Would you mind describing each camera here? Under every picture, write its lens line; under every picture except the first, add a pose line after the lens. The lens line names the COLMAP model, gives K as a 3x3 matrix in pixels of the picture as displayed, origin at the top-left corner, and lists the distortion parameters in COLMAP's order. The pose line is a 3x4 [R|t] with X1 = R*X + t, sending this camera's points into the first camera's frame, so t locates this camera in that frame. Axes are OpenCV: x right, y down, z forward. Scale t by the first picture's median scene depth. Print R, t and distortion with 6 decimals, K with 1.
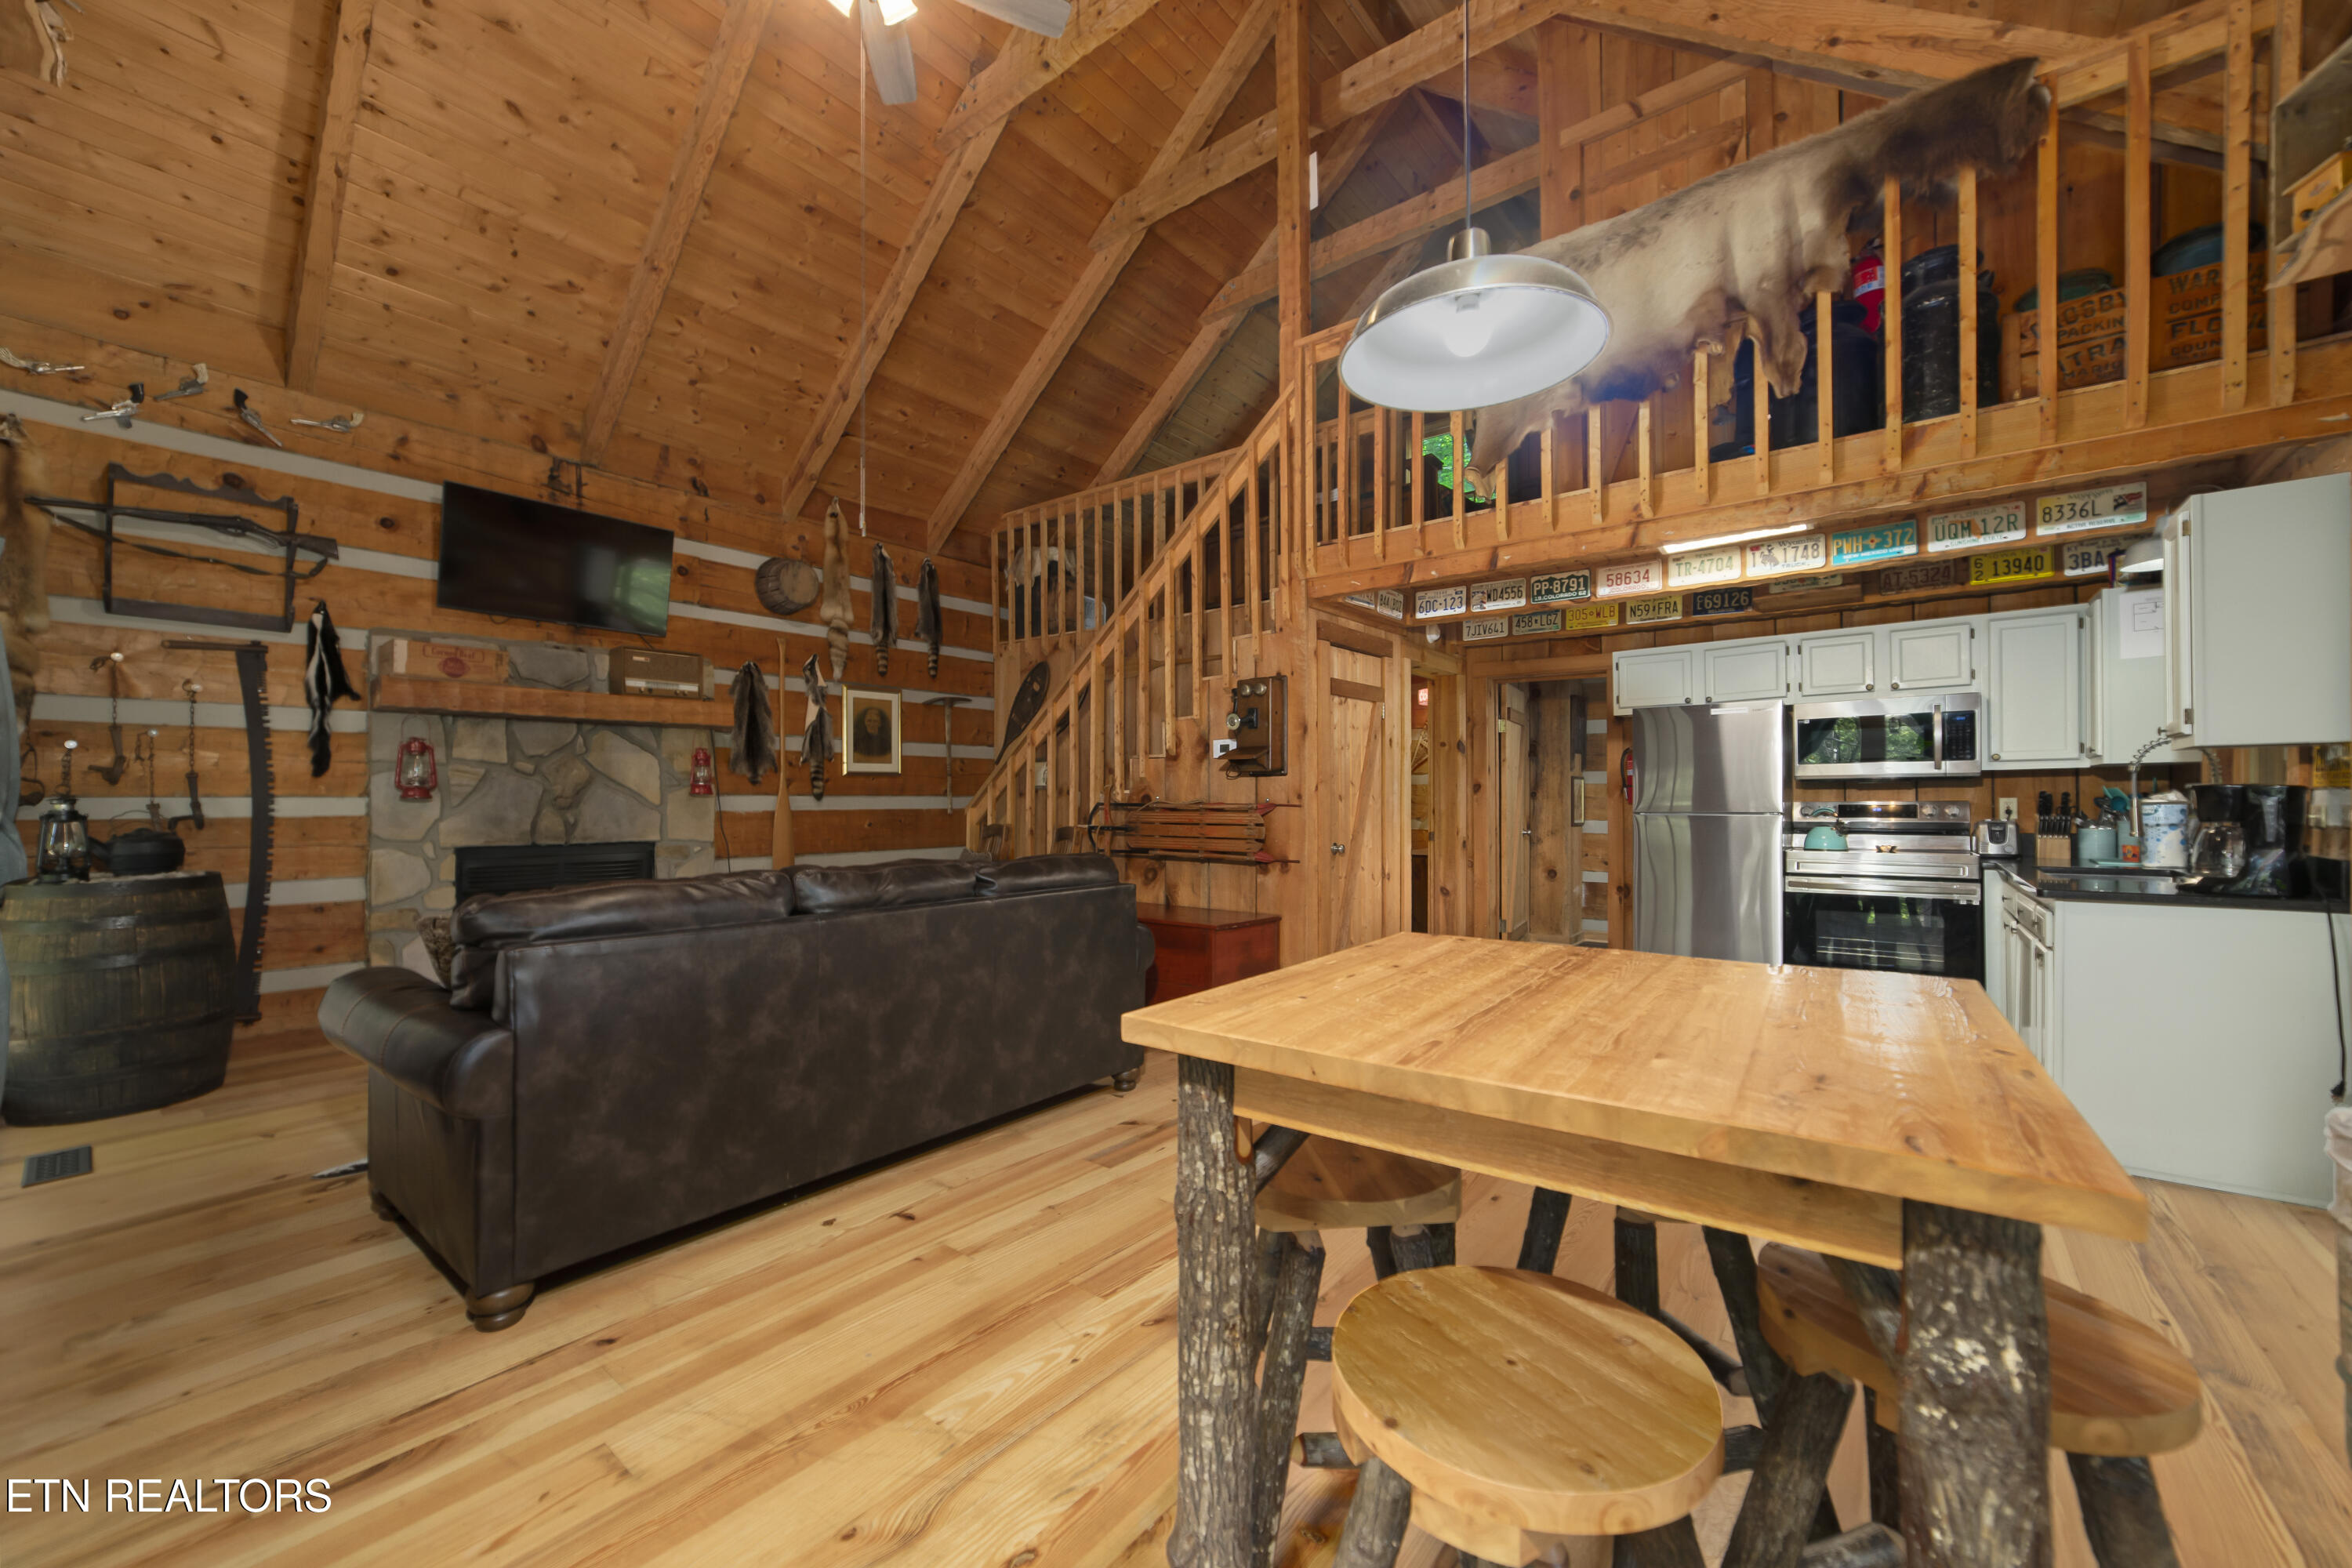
lens RADIAL K [[906.7, 0, 1177.2], [0, 906.7, 794.4], [0, 0, 1]] dist [-0.013614, 0.005974]
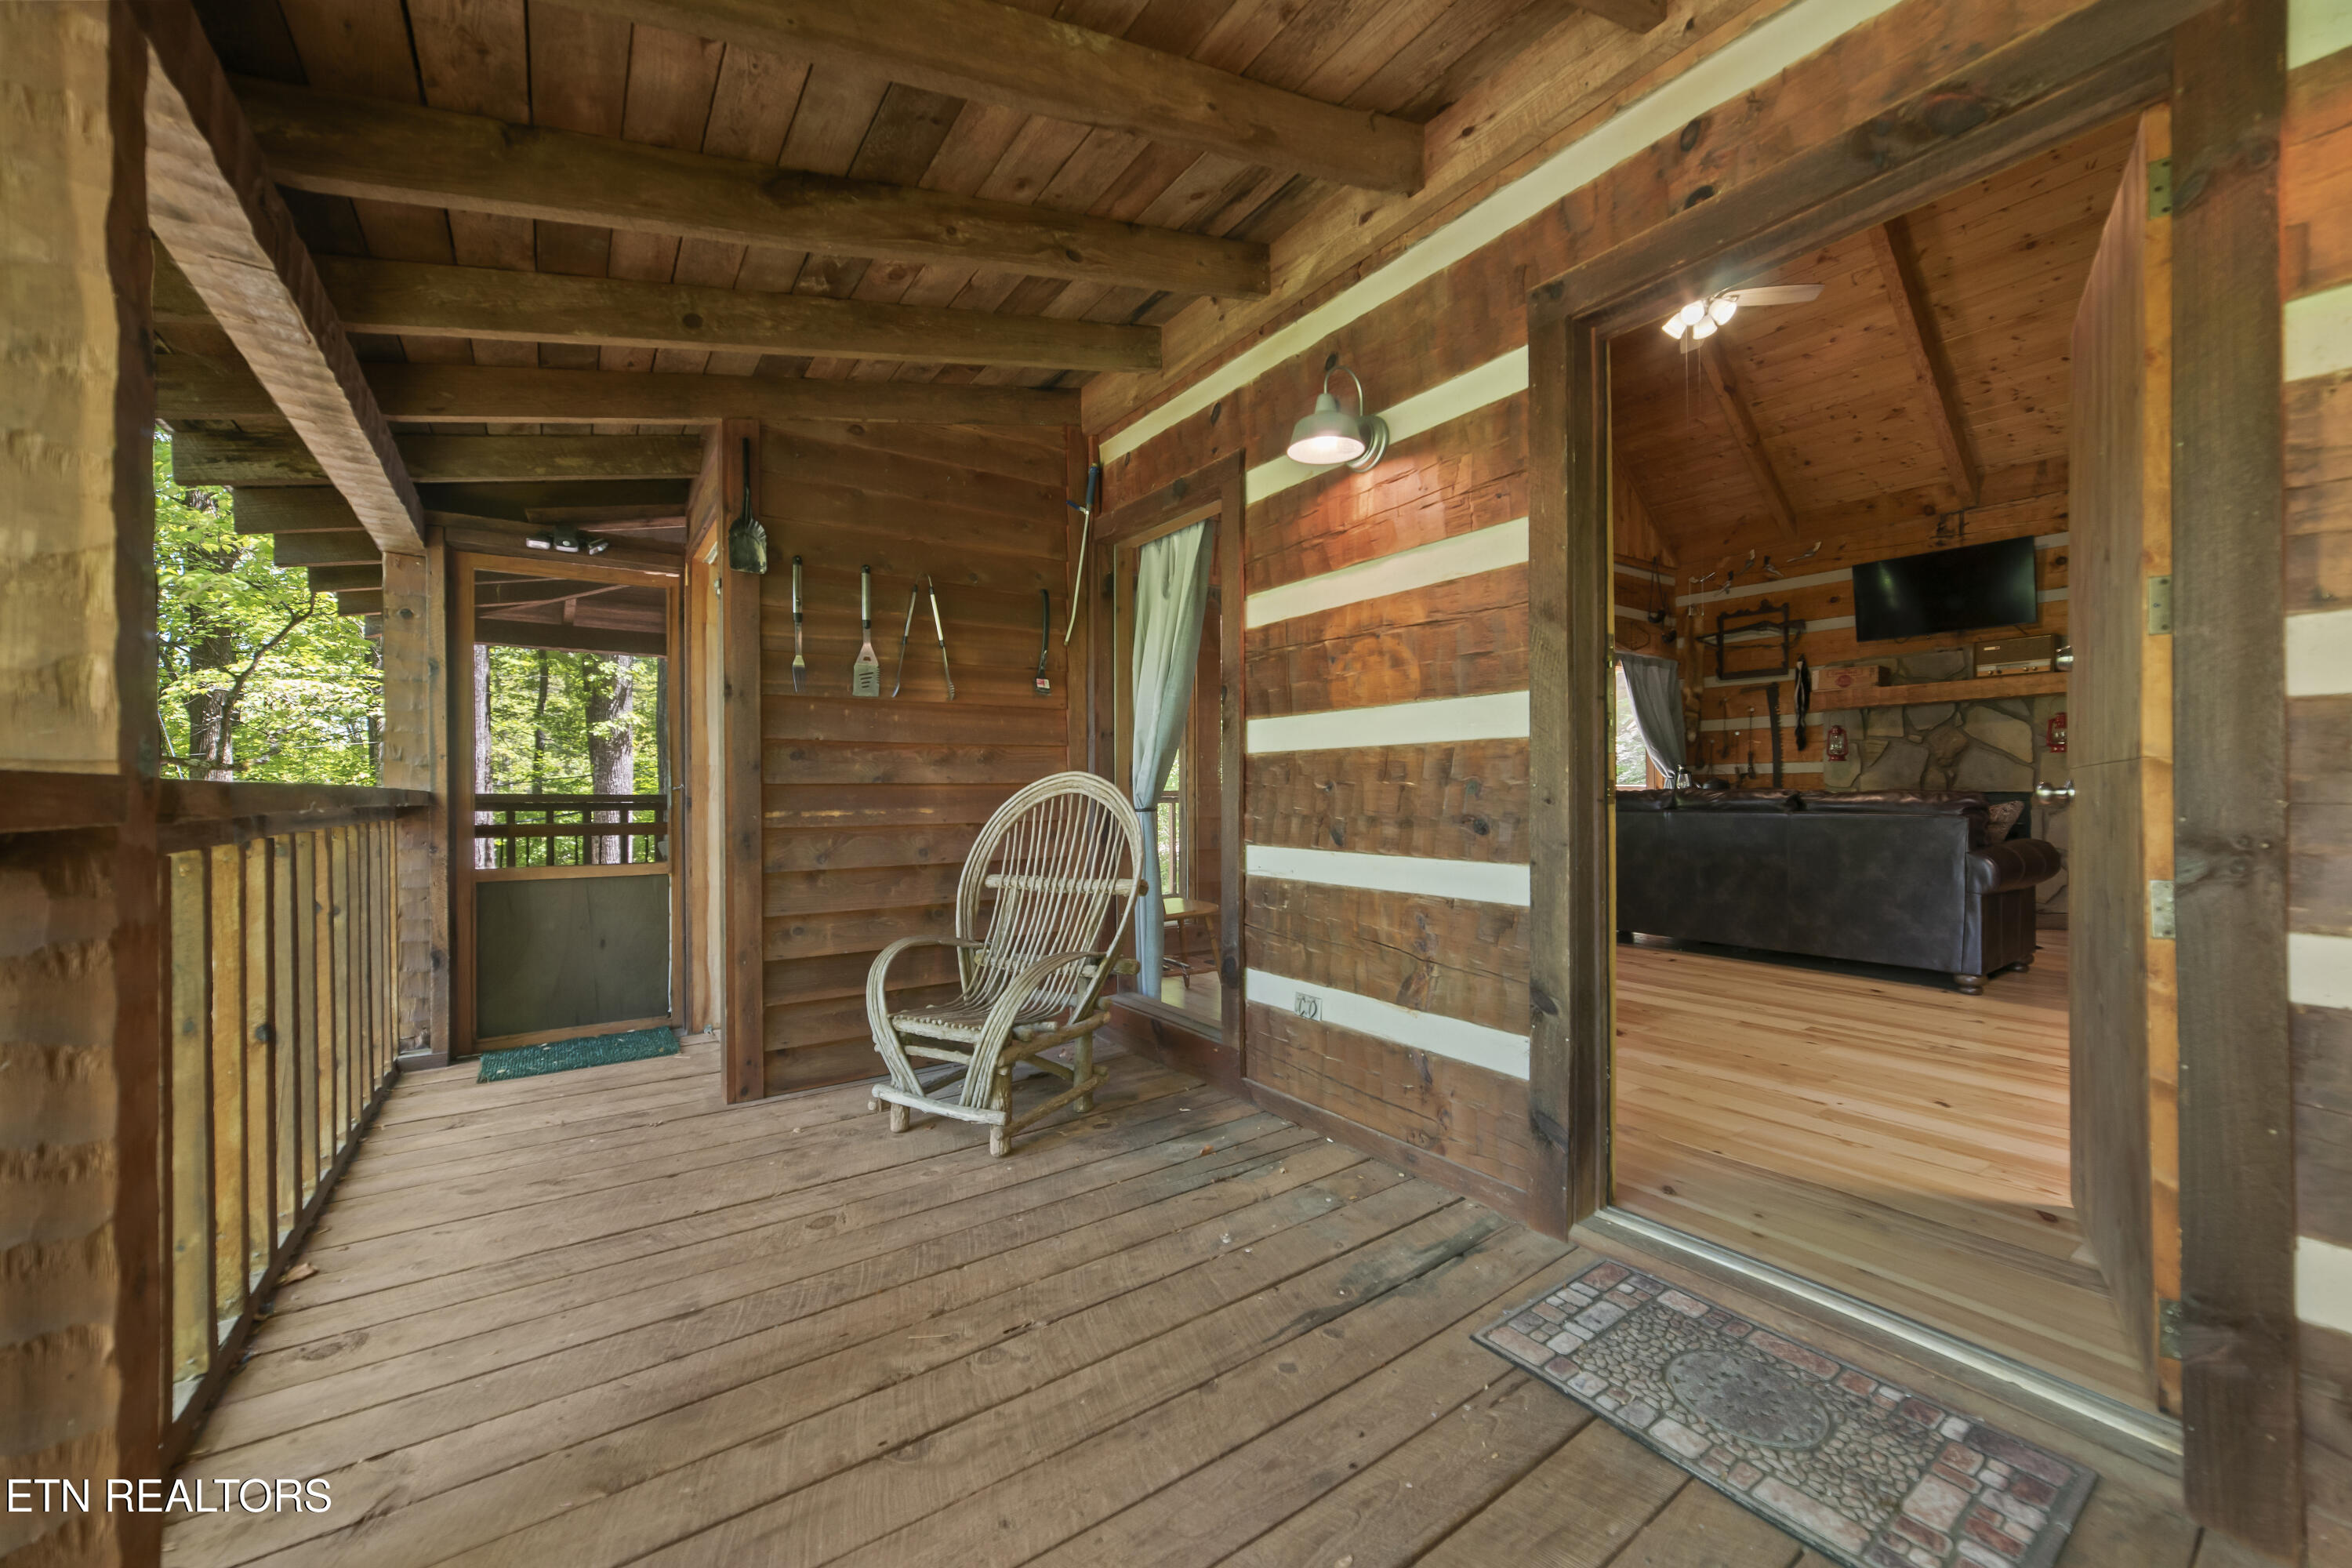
lens RADIAL K [[906.7, 0, 1178.2], [0, 906.7, 786.8], [0, 0, 1]] dist [-0.013614, 0.005974]
pose [[-0.283338, 0.000941, -0.959020, 1.085755], [0.011475, 0.999931, -0.002409, 0.040425], [0.958952, -0.011688, -0.283329, 0.288731]]
